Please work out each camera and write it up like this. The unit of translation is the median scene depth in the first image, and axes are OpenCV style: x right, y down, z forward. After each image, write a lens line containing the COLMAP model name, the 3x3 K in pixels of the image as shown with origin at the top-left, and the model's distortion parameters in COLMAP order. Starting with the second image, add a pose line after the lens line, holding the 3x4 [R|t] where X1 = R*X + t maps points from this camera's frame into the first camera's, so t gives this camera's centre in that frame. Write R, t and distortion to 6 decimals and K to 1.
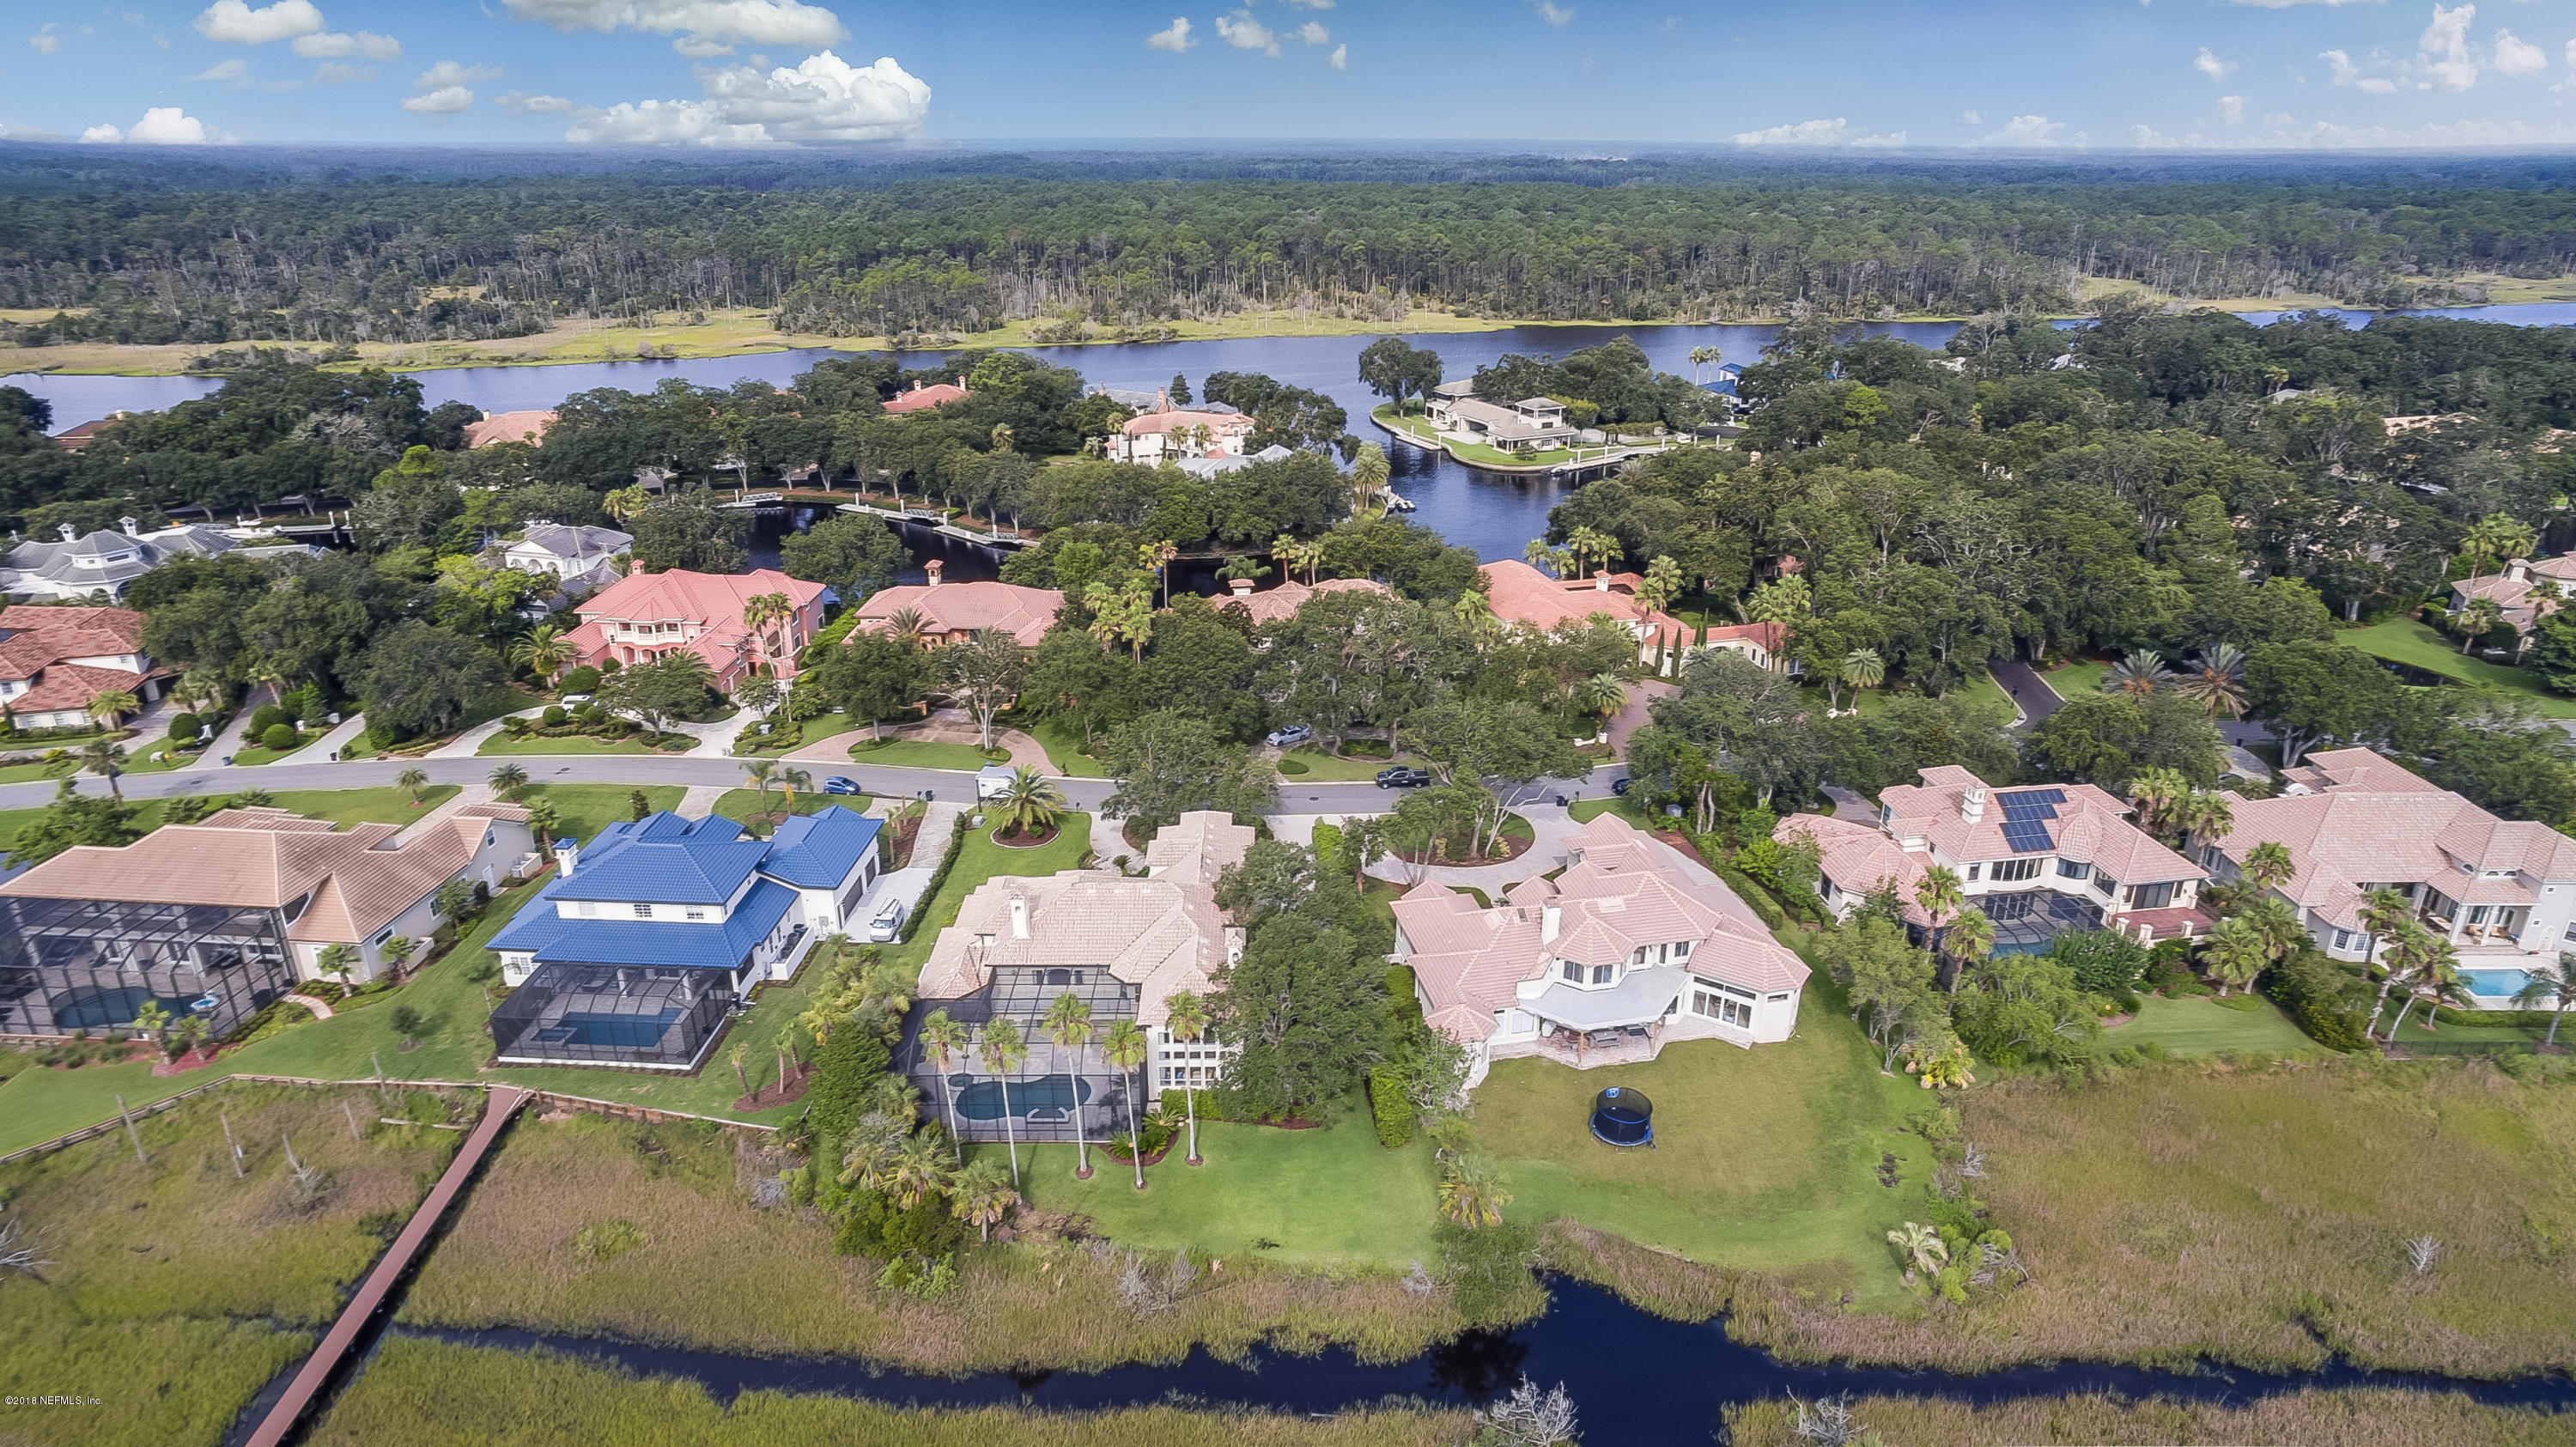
lens RADIAL K [[1500.6, 0, 1298.5], [0, 1500.6, 721.9], [0, 0, 1]] dist [-0.088287, 0.089694]
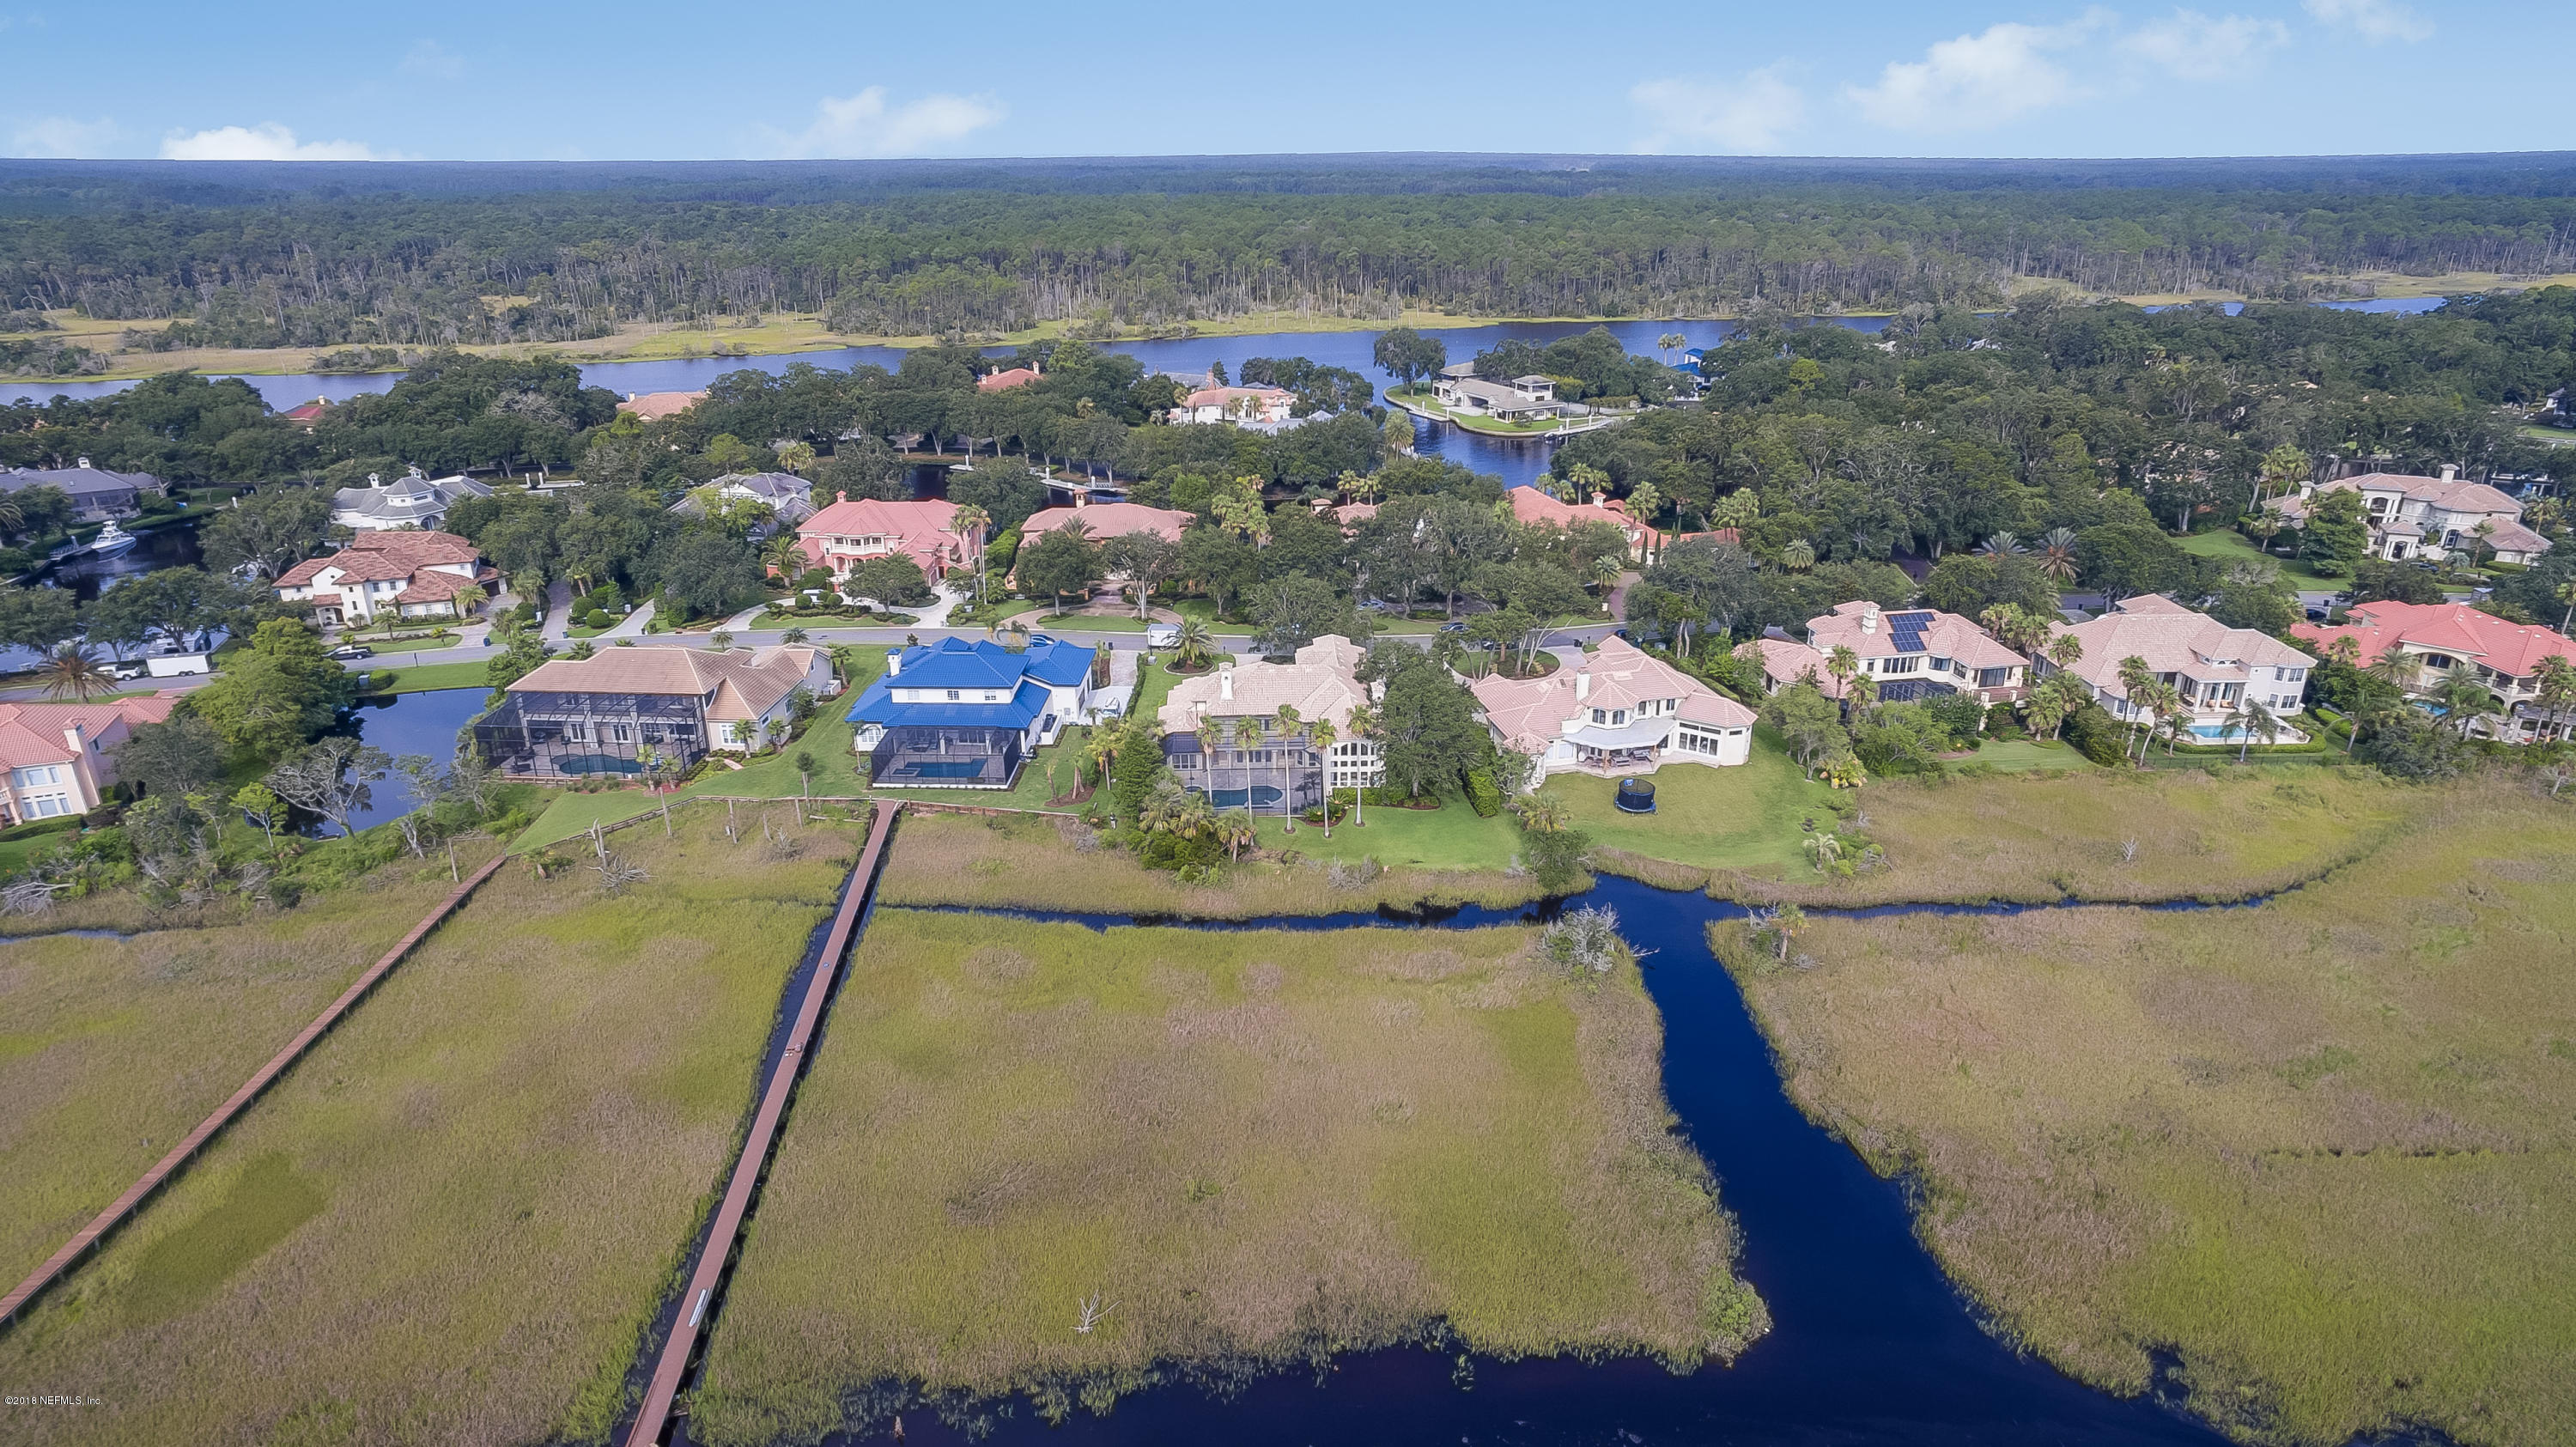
lens RADIAL K [[1527.6, 0, 1295.4], [0, 1527.6, 720.0], [0, 0, 1]] dist [-0.087679, 0.099737]
pose [[0.999657, -0.014184, 0.022033, -0.085803], [0.014505, 0.999790, -0.014450, 0.106067], [-0.021824, 0.014765, 0.999653, -0.289147]]
